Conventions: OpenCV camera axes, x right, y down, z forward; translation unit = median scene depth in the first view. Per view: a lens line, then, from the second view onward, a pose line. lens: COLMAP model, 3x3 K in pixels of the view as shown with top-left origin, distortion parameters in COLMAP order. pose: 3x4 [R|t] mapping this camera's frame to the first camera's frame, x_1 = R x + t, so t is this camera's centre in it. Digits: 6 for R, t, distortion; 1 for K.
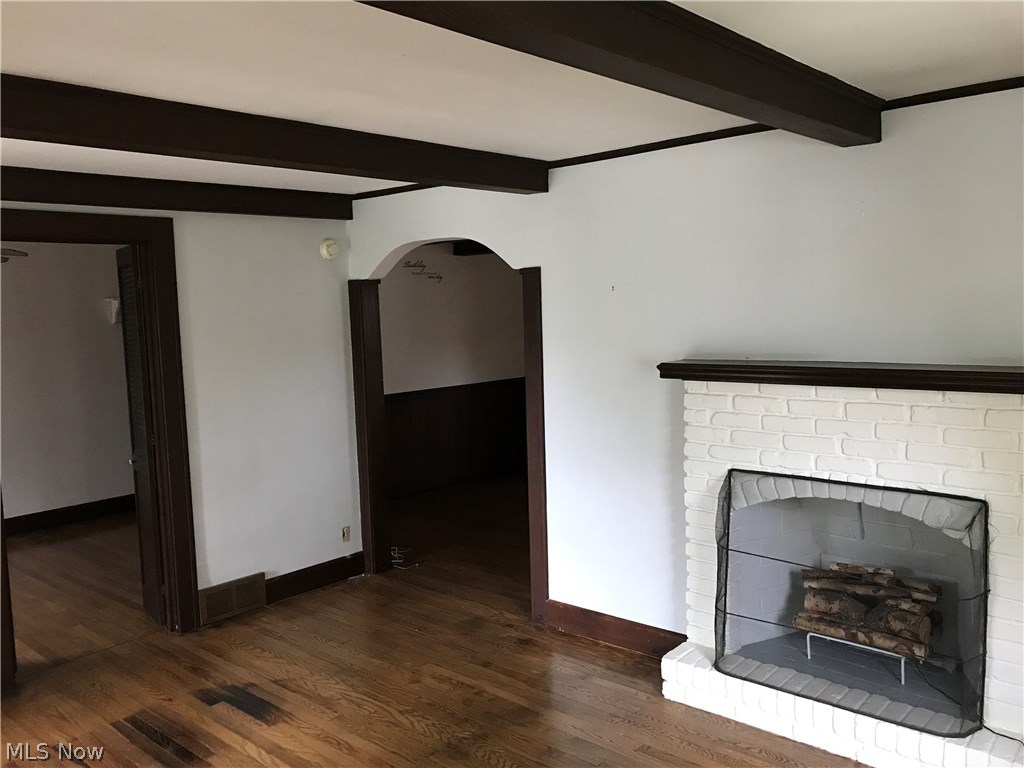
lens RADIAL K [[845.2, 0, 512.6], [0, 845.2, 388.8], [0, 0, 1]] dist [0.064714, -0.060730]
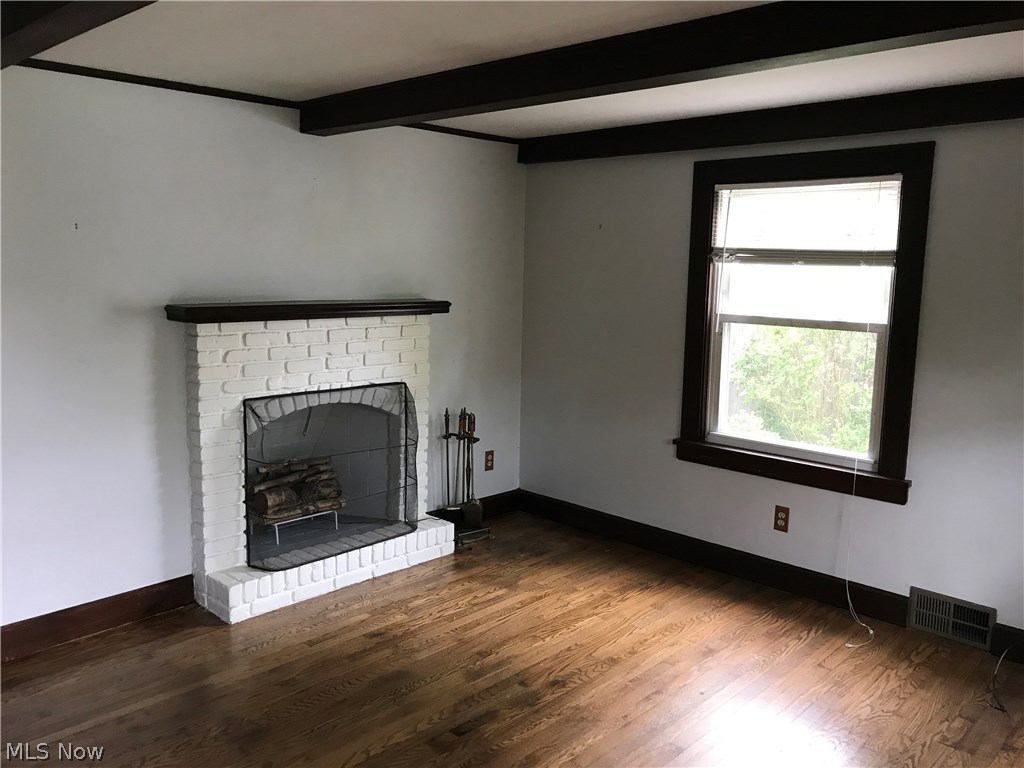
lens RADIAL K [[845.2, 0, 506.7], [0, 845.2, 381.6], [0, 0, 1]] dist [0.064714, -0.060730]
pose [[0.040505, -0.112197, 0.992860, -0.863664], [0.081430, 0.990741, 0.108636, -0.023750], [-0.995856, 0.076448, 0.049266, 0.614635]]
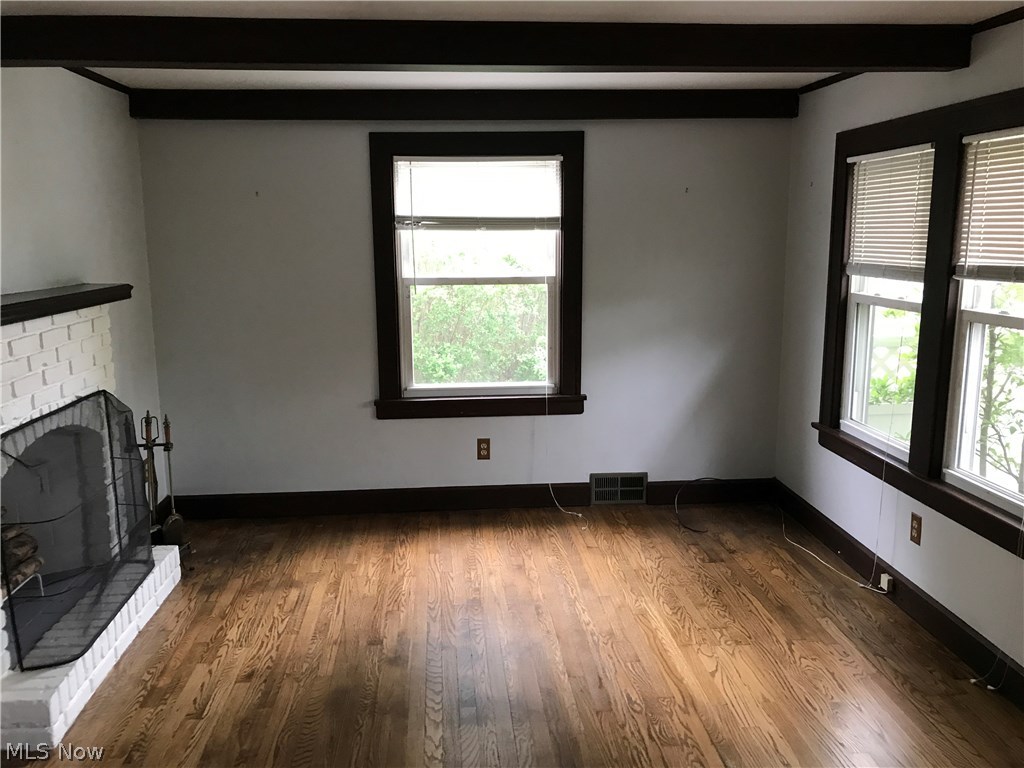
lens RADIAL K [[845.2, 0, 504.6], [0, 845.2, 380.3], [0, 0, 1]] dist [0.064714, -0.060730]
pose [[-0.715556, -0.088996, 0.692863, -0.646188], [0.100395, 0.968453, 0.228077, -0.096943], [-0.691303, 0.232762, -0.684048, 1.229560]]
